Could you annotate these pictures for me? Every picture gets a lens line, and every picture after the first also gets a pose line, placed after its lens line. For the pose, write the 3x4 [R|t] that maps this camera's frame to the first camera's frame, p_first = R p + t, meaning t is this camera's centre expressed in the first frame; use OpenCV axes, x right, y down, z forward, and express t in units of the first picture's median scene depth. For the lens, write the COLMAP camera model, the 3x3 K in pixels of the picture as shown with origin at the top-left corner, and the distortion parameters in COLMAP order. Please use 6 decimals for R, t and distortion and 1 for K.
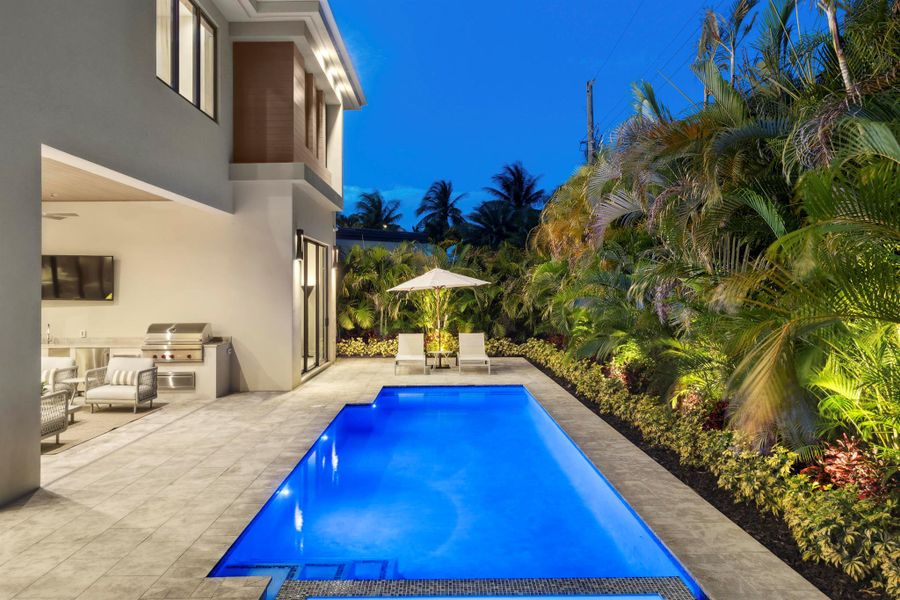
lens RADIAL K [[656.3, 0, 429.0], [0, 656.3, 279.1], [0, 0, 1]] dist [0.005155, 0.000398]
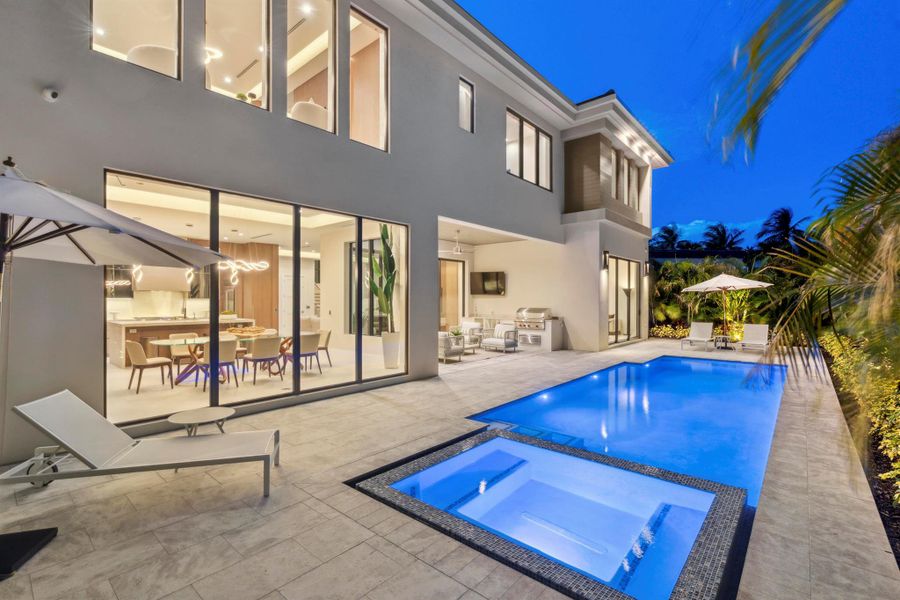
lens RADIAL K [[410.4, 0, 450.0], [0, 410.4, 300.0], [0, 0, 1]] dist [0.000597, 0.000113]
pose [[0.765317, 0.009634, -0.643581, 0.152326], [0.003324, 0.999815, 0.018919, 0.022583], [0.643644, -0.016619, 0.765144, -0.000686]]
